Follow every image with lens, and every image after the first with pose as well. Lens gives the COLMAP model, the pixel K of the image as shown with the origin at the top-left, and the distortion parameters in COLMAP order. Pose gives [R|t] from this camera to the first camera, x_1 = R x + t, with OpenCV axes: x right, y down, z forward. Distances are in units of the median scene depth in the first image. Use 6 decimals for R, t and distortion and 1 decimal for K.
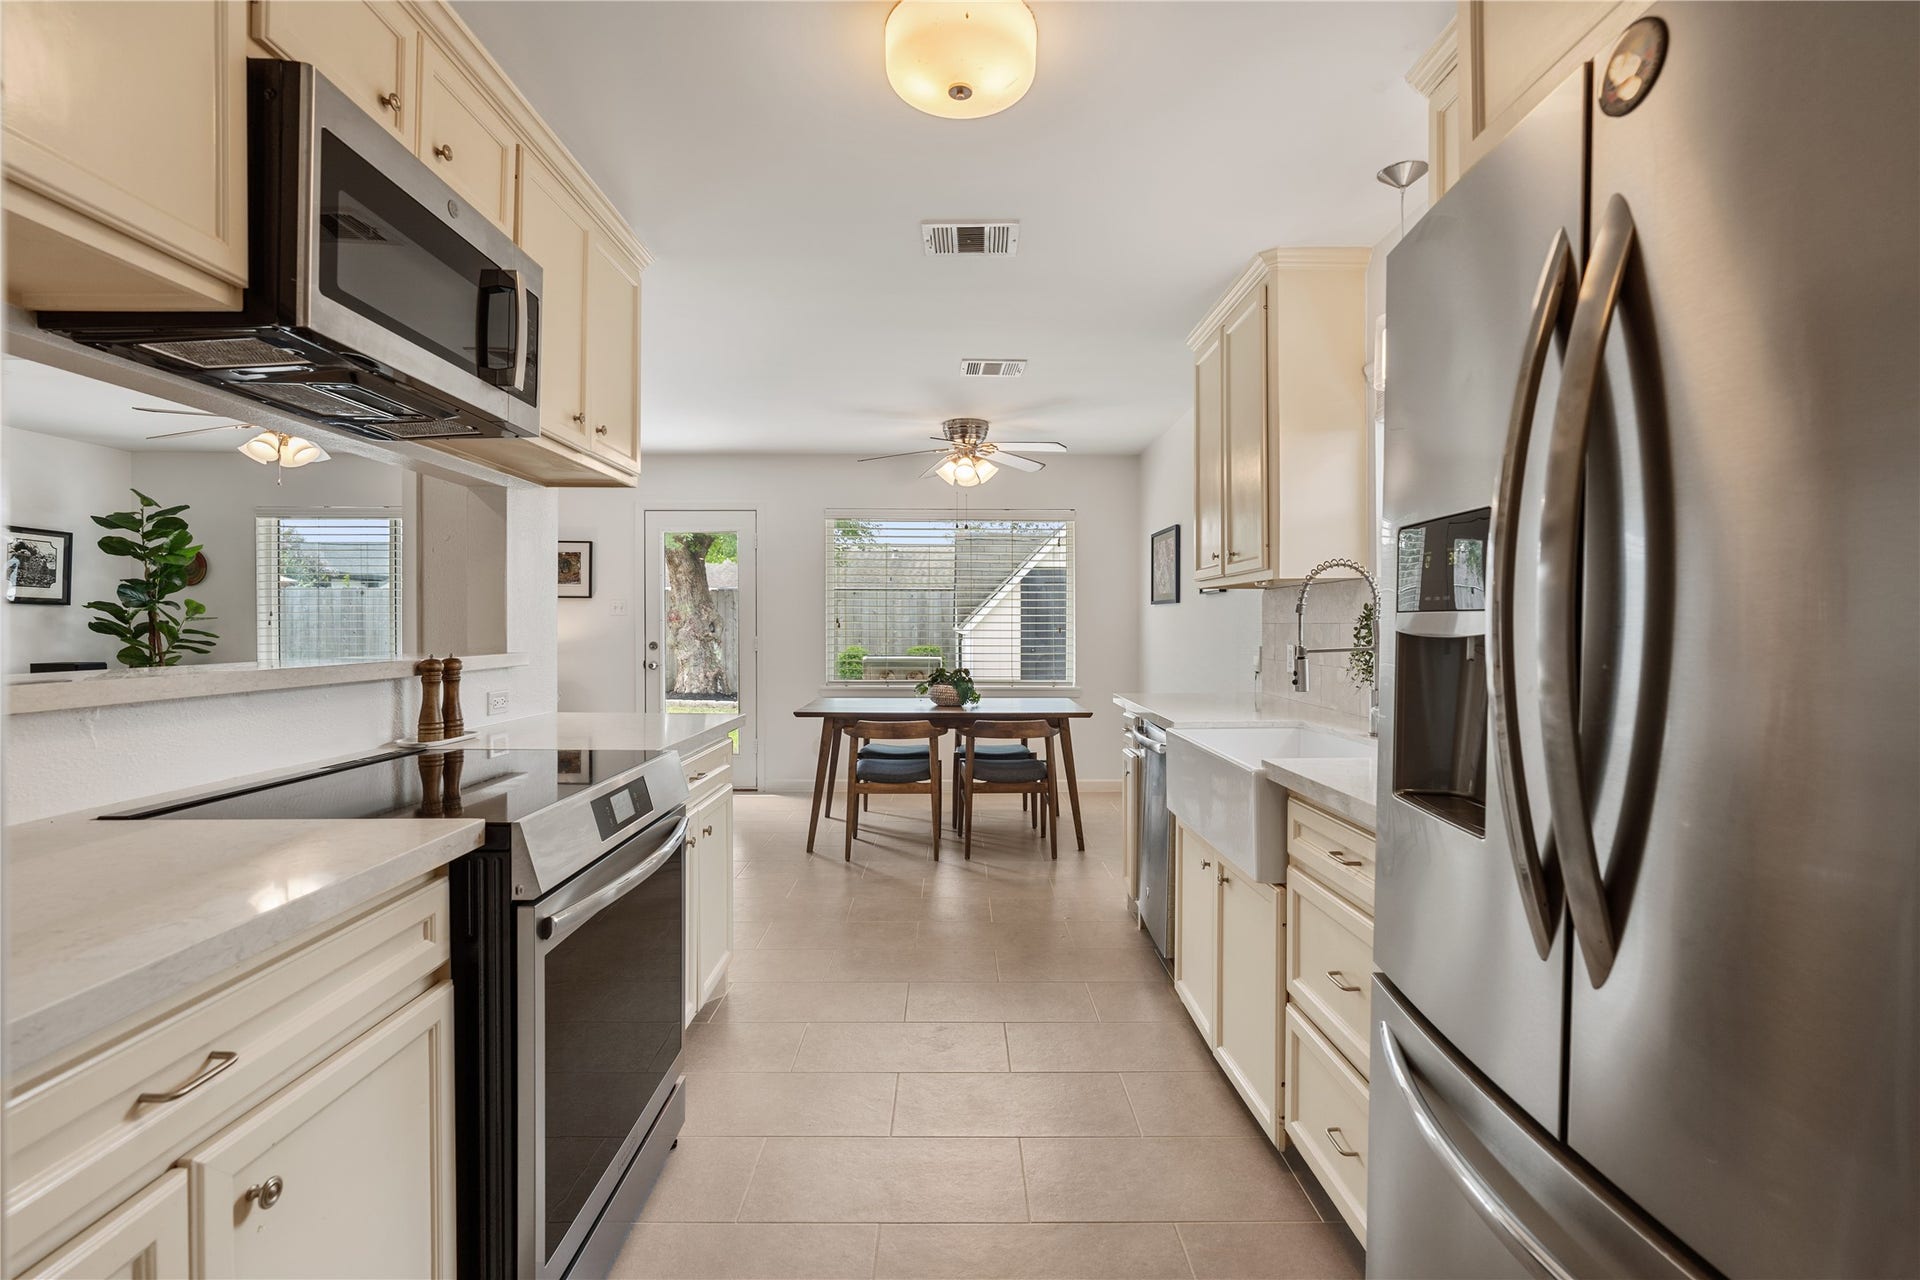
lens RADIAL K [[919.9, 0, 954.3], [0, 919.9, 642.5], [0, 0, 1]] dist [-0.001339, -0.000115]
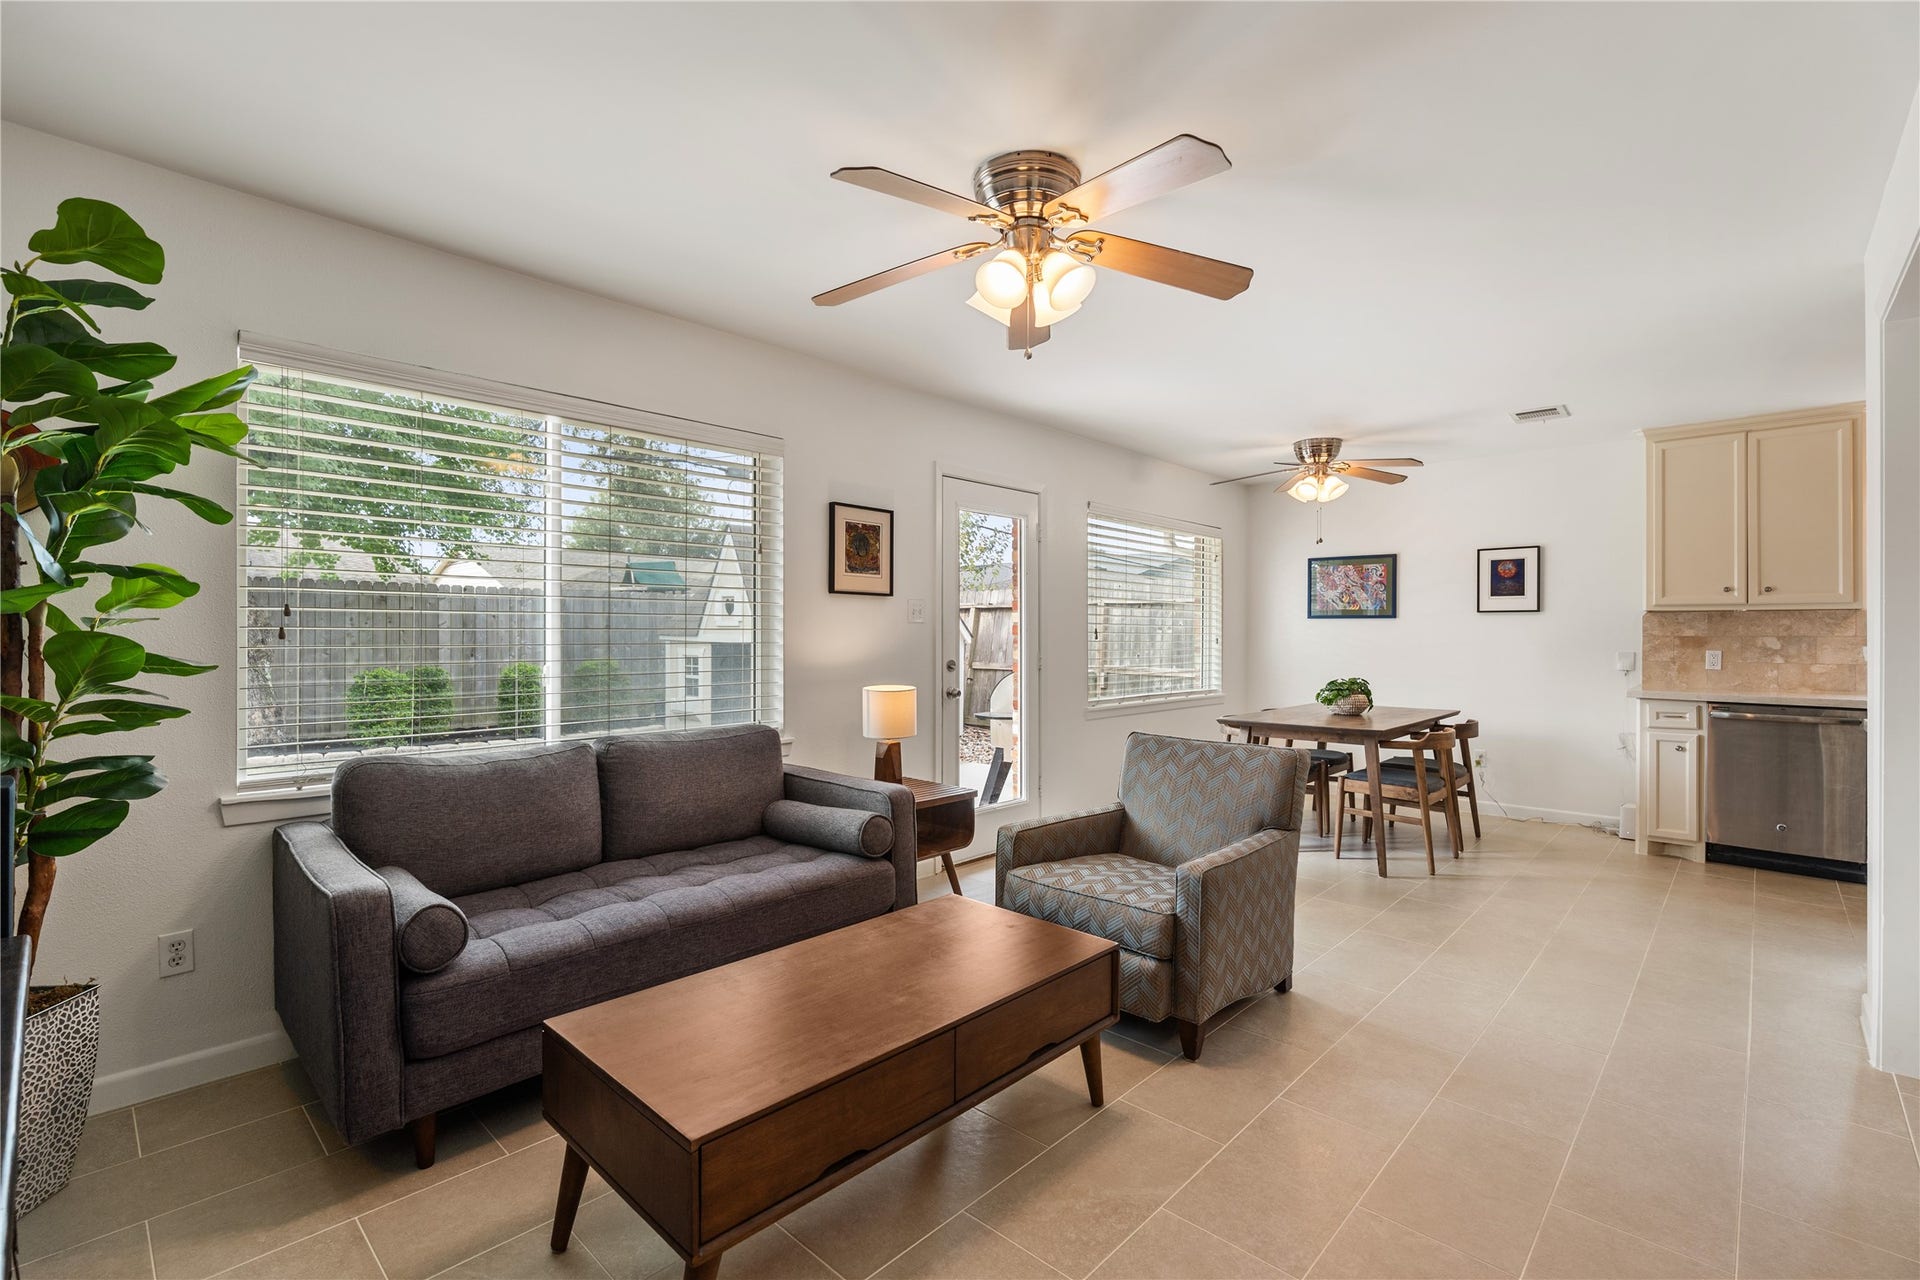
lens RADIAL K [[856.1, 0, 949.8], [0, 856.1, 635.4], [0, 0, 1]] dist [-0.001631, 0.000740]
pose [[0.698256, 0.000040, 0.715848, -0.807985], [0.001663, 0.999997, -0.001677, -0.019068], [-0.715846, 0.002362, 0.698254, 0.539088]]
